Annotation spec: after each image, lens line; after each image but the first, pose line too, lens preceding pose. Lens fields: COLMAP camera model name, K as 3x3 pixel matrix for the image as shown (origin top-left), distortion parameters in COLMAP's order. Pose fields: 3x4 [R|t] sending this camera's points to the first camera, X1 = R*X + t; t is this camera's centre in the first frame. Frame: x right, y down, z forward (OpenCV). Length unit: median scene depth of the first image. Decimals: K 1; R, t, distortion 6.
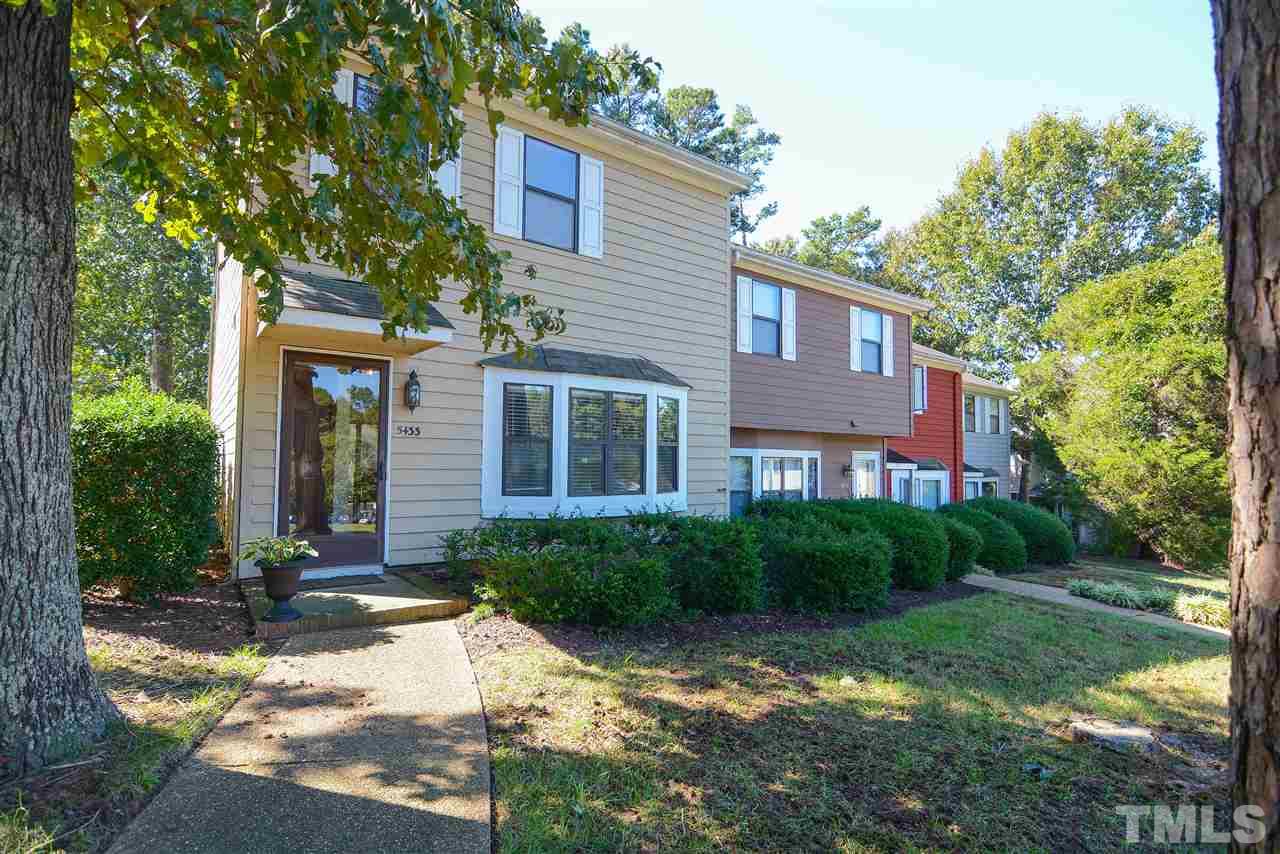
lens RADIAL K [[614.7, 0, 640.0], [0, 614.7, 433.6], [0, 0, 1]] dist [-0.003599, -0.012685]
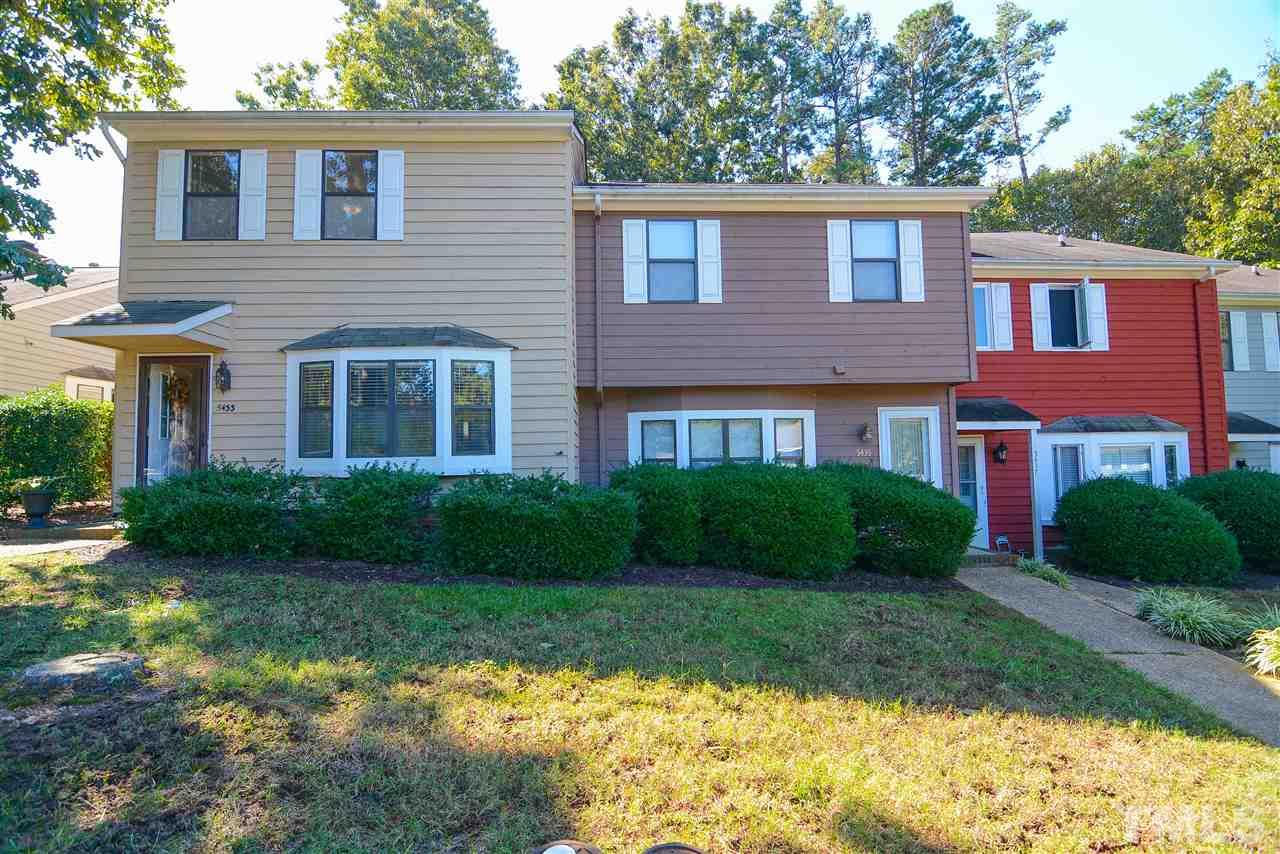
lens RADIAL K [[614.7, 0, 640.0], [0, 614.7, 433.6], [0, 0, 1]] dist [-0.003599, -0.012685]
pose [[0.830525, -0.059018, -0.553846, 0.771923], [0.054200, 0.998215, -0.025094, 0.094303], [0.554338, -0.009177, 0.832241, 0.299624]]
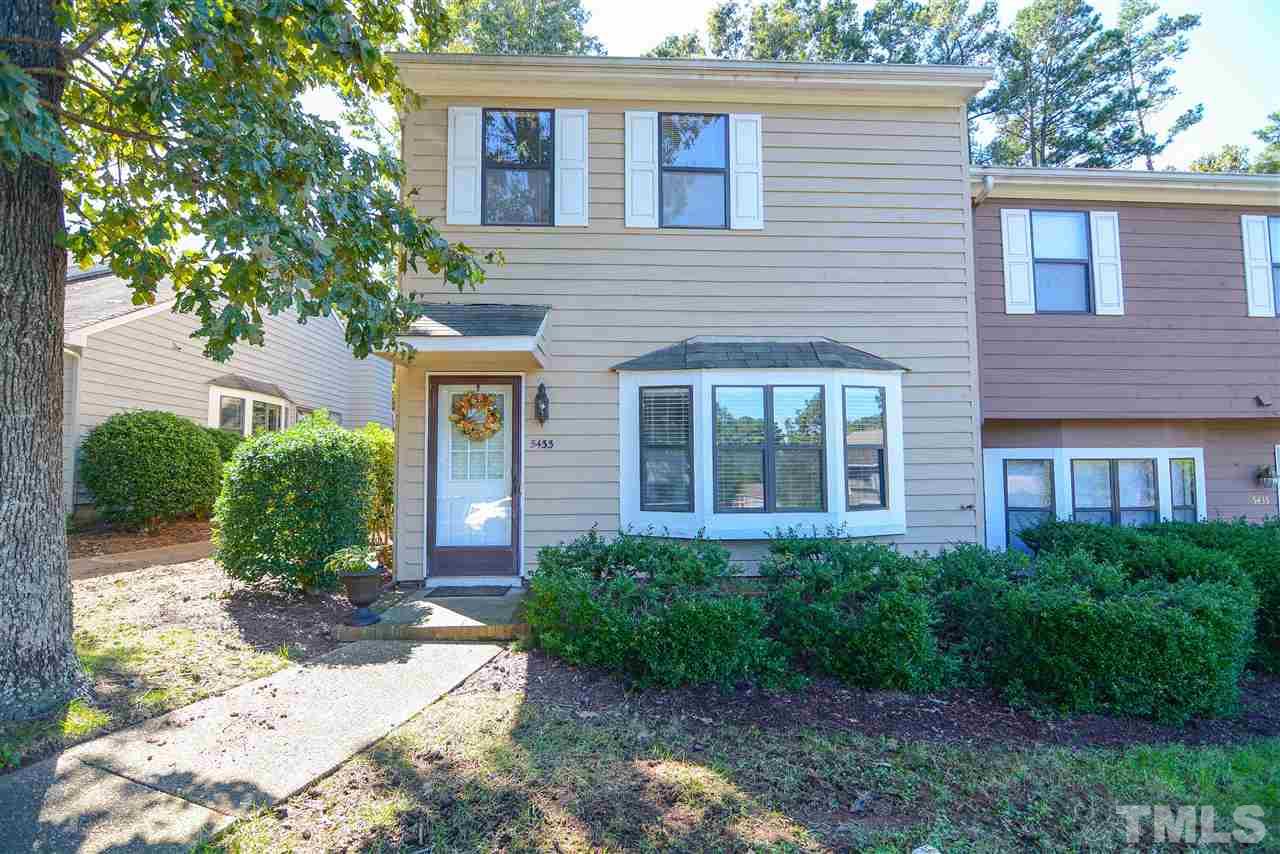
lens RADIAL K [[614.7, 0, 640.0], [0, 614.7, 433.6], [0, 0, 1]] dist [-0.003599, -0.012685]
pose [[0.828090, -0.050203, -0.558342, 0.227060], [0.042117, 0.998739, -0.027336, 0.009037], [0.559011, -0.000879, 0.829160, 0.192328]]
